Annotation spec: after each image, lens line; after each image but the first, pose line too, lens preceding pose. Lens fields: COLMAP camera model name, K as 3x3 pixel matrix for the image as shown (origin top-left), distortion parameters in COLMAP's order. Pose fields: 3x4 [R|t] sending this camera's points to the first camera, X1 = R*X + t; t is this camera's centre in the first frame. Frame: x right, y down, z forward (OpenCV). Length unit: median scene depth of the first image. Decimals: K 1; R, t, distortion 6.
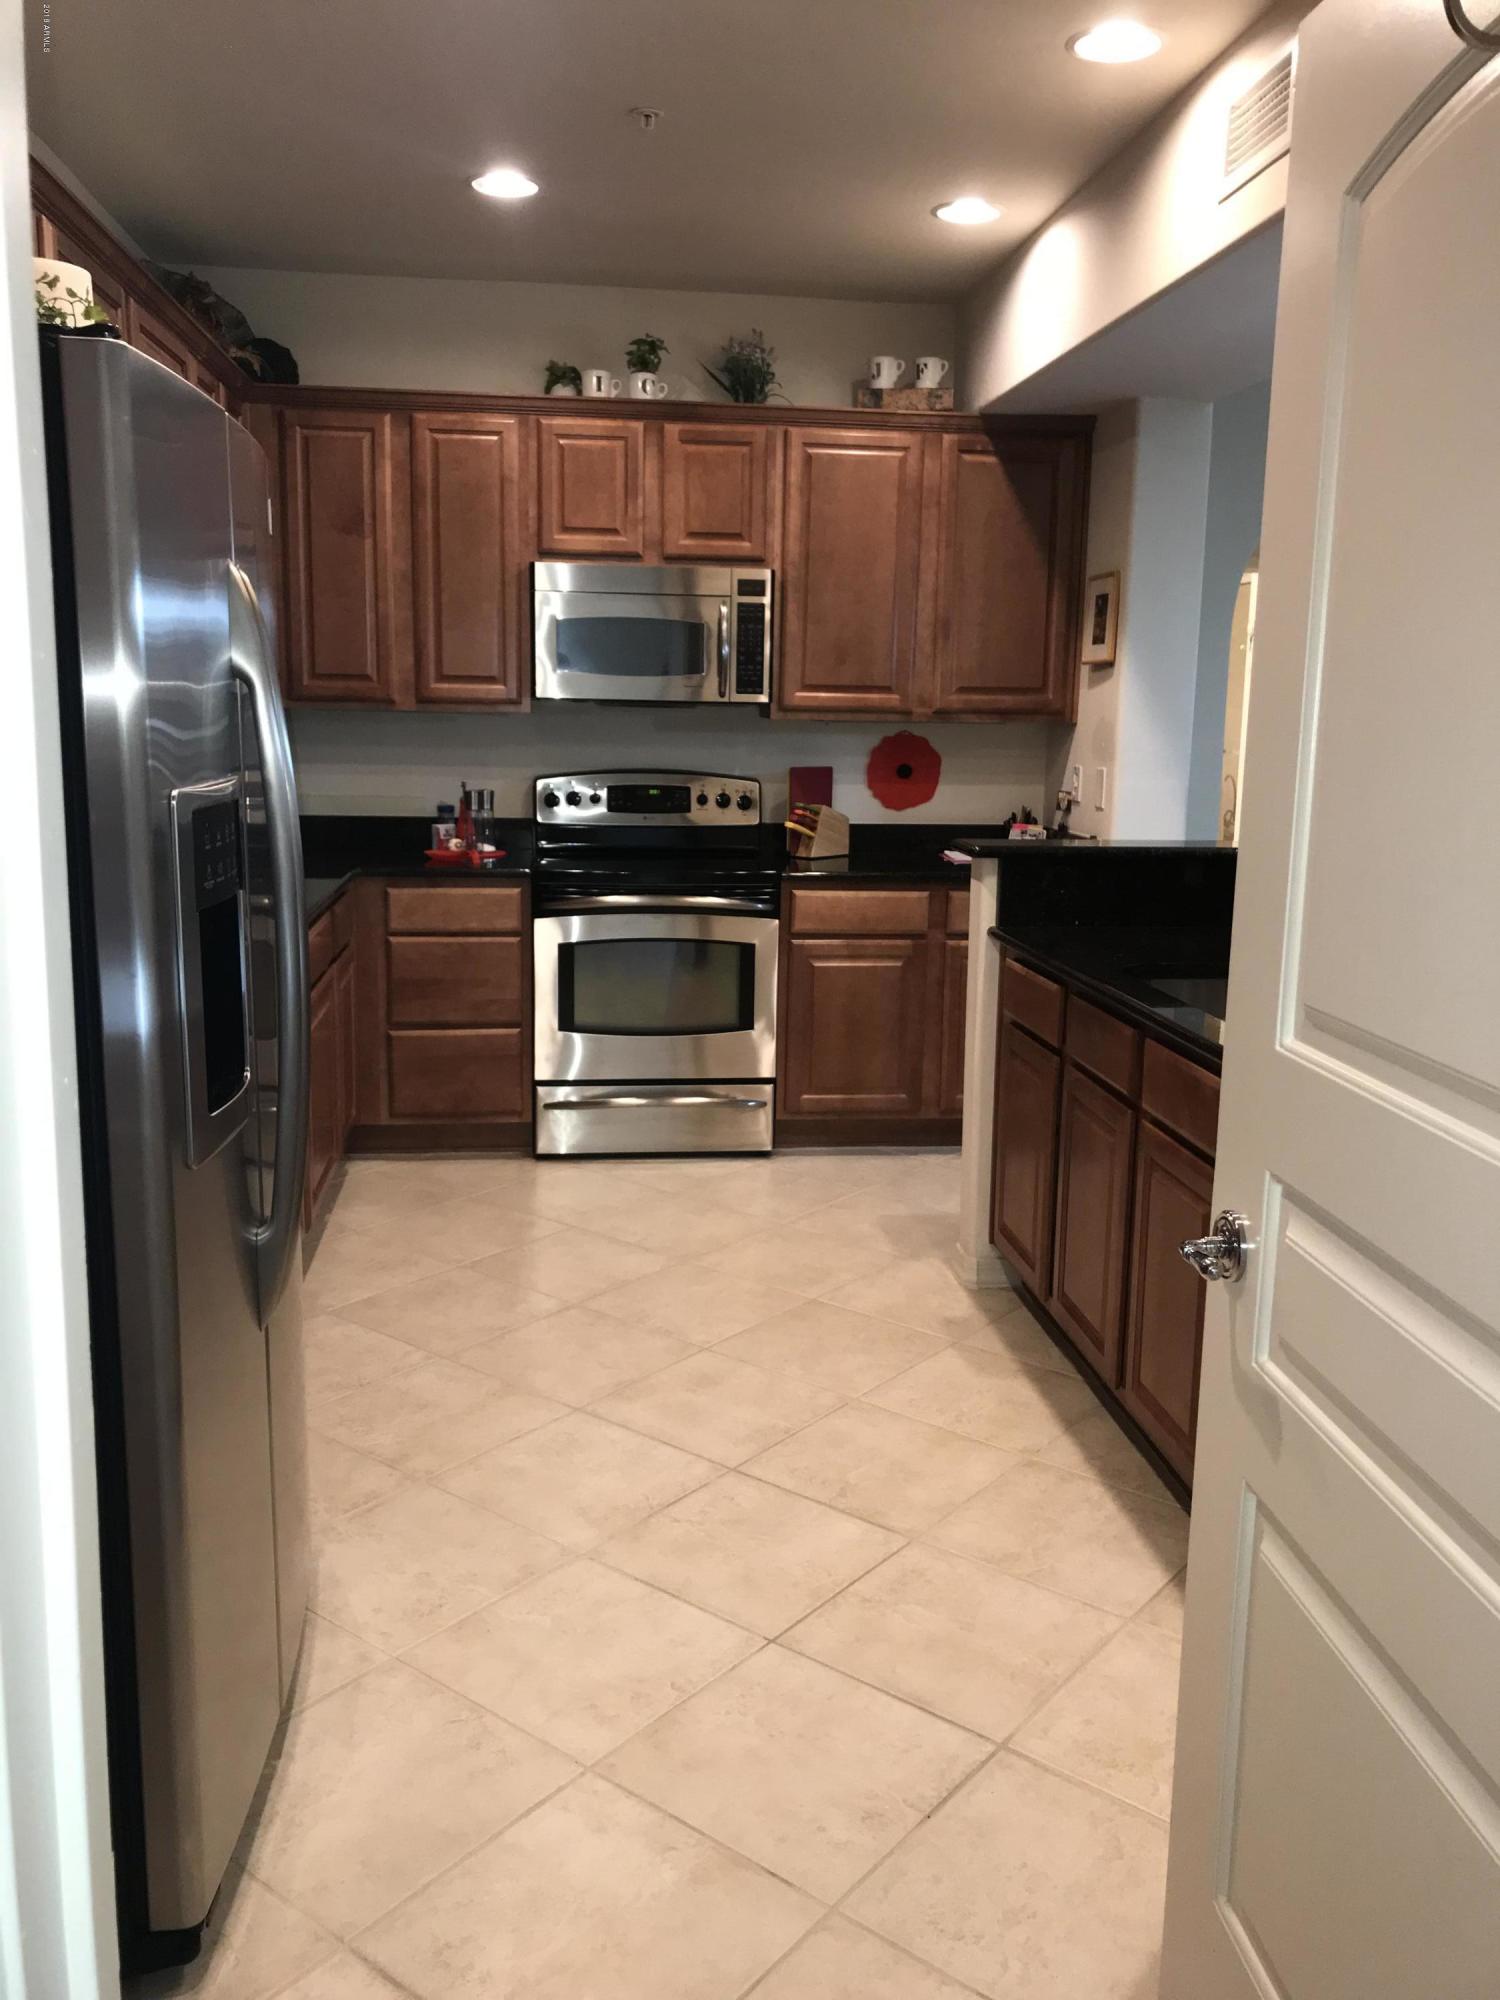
lens RADIAL K [[1663.3, 0, 750.0], [0, 1663.3, 1000.0], [0, 0, 1]] dist [0.026660, -0.003935]
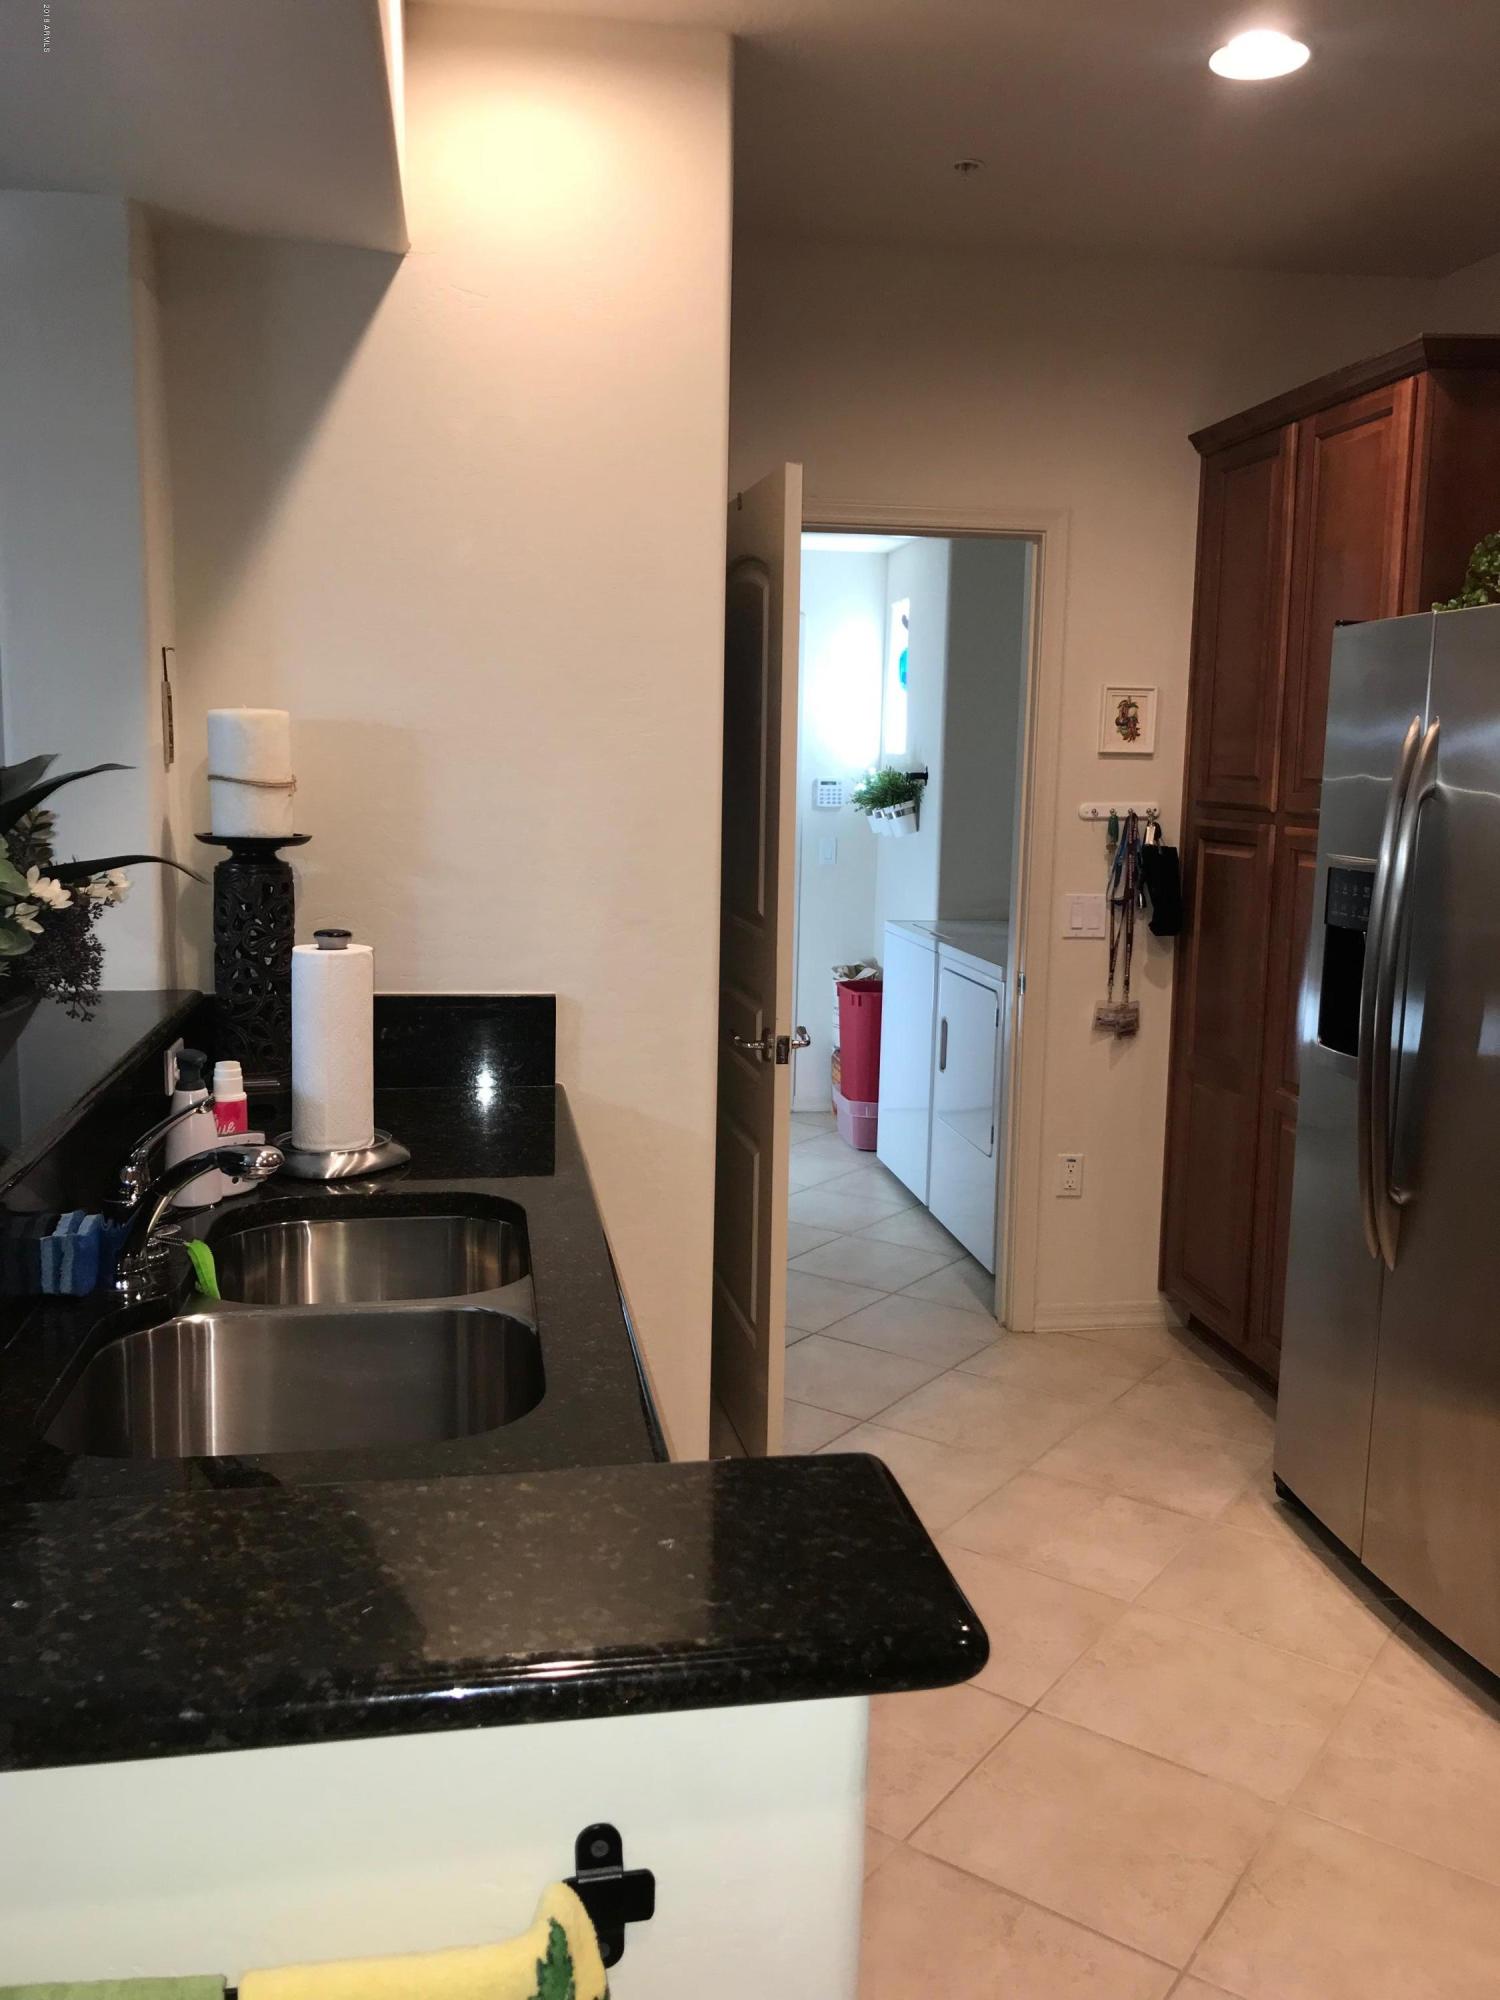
lens RADIAL K [[1663.3, 0, 750.0], [0, 1663.3, 1000.0], [0, 0, 1]] dist [0.026660, -0.003935]
pose [[-0.998049, -0.030817, -0.054303, 0.240863], [-0.046574, 0.946698, 0.318739, -0.329903], [0.041586, 0.320646, -0.946286, 1.722191]]
